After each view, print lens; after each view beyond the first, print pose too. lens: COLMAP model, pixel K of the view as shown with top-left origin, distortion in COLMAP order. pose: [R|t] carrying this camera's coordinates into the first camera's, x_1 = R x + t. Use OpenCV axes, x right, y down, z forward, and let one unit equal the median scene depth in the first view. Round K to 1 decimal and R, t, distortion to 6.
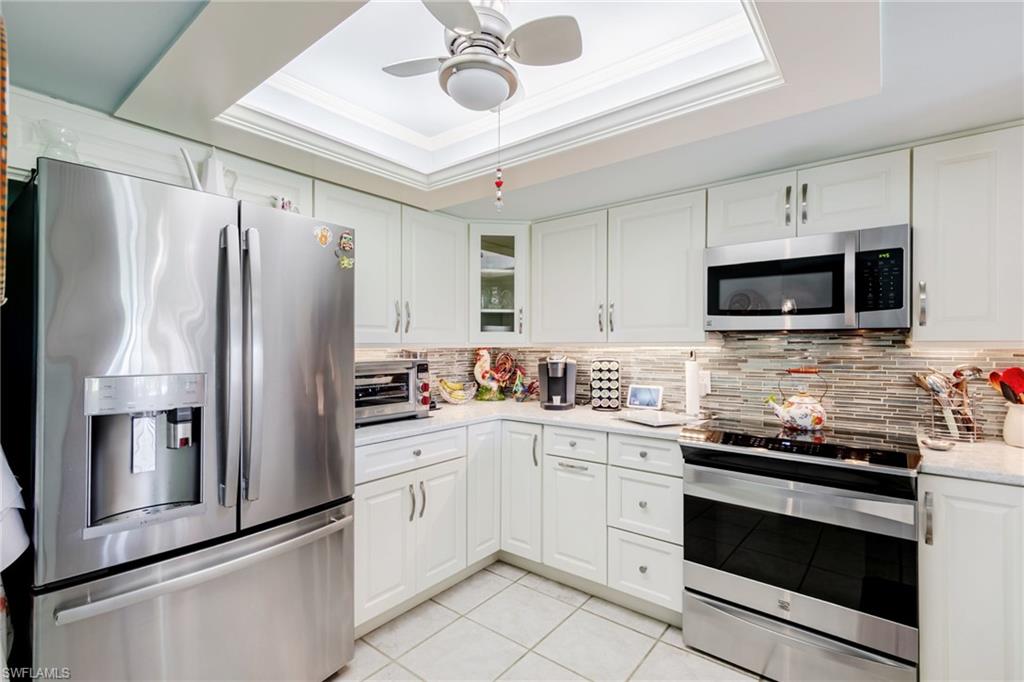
lens RADIAL K [[467.6, 0, 512.4], [0, 467.6, 344.3], [0, 0, 1]] dist [0.005053, -0.000225]
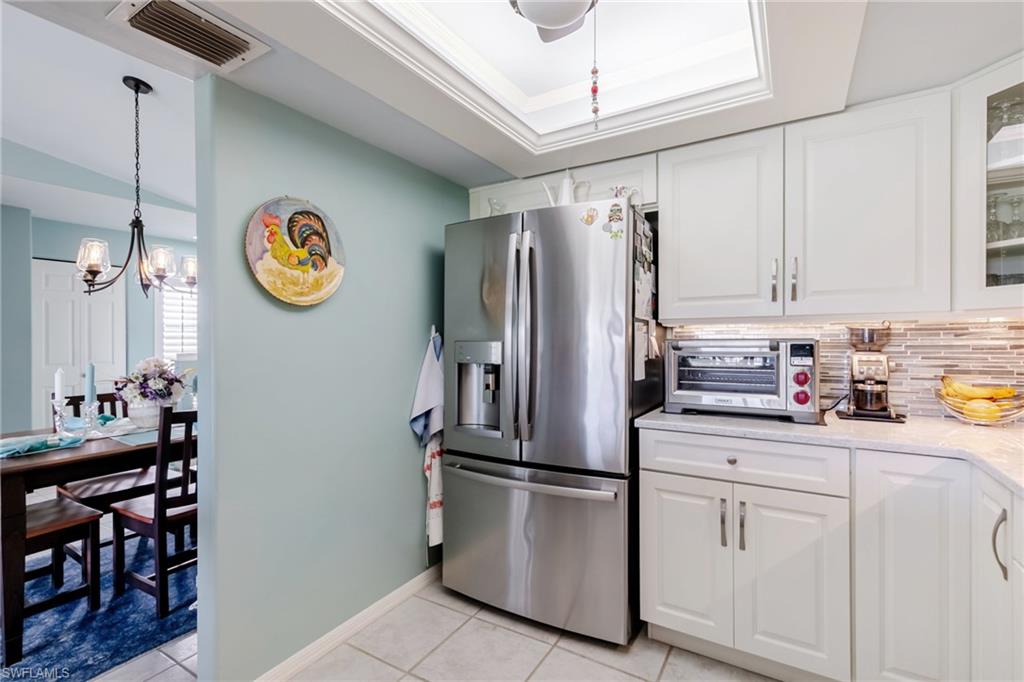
lens RADIAL K [[467.6, 0, 511.9], [0, 467.6, 333.0], [0, 0, 1]] dist [0.005053, -0.000225]
pose [[0.126611, -0.009535, -0.991907, 0.542383], [0.008033, 0.999931, -0.008586, 0.034555], [0.991920, -0.006881, 0.126678, 0.602439]]
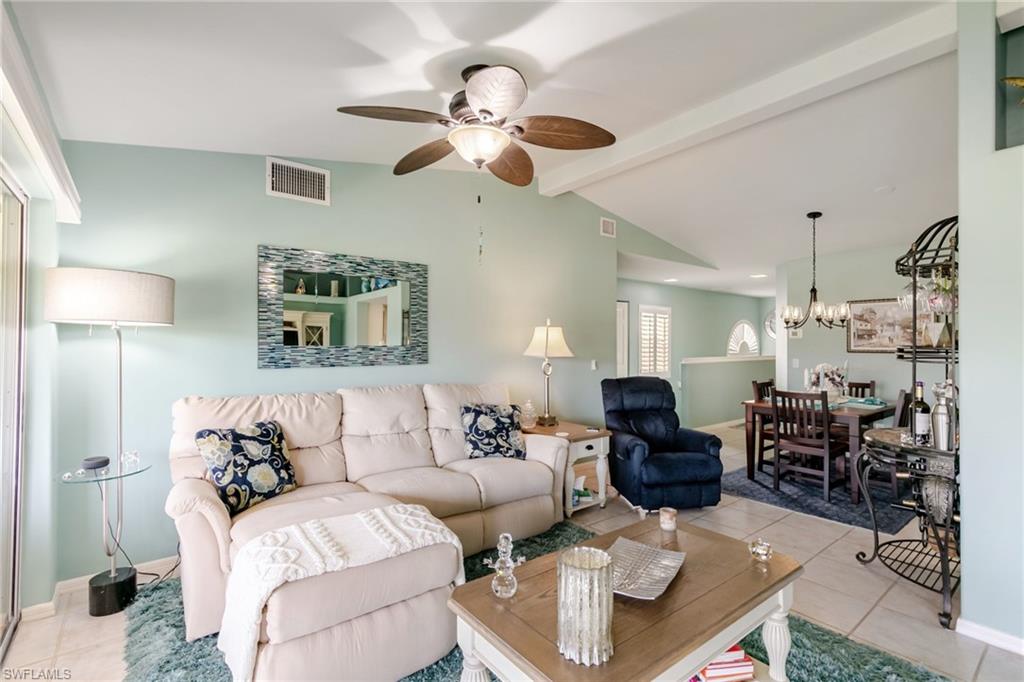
lens RADIAL K [[467.6, 0, 514.4], [0, 467.6, 339.2], [0, 0, 1]] dist [0.005053, -0.000225]
pose [[-0.226591, -0.007265, -0.973963, 1.762180], [-0.003672, 0.999971, -0.006604, -0.017984], [0.973983, 0.002080, -0.226611, -1.174100]]
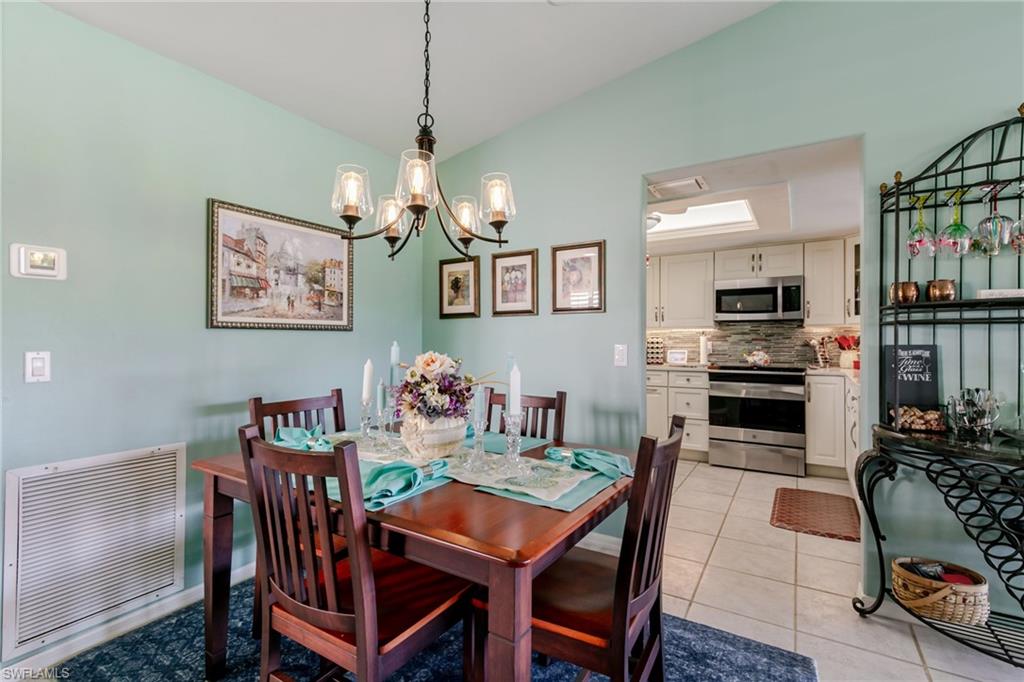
lens RADIAL K [[467.6, 0, 511.5], [0, 467.6, 339.8], [0, 0, 1]] dist [0.005053, -0.000225]
pose [[0.992752, -0.001324, 0.120170, -0.810033], [0.001413, 0.999999, -0.000657, 0.062295], [-0.120169, 0.000822, 0.992753, -1.053303]]
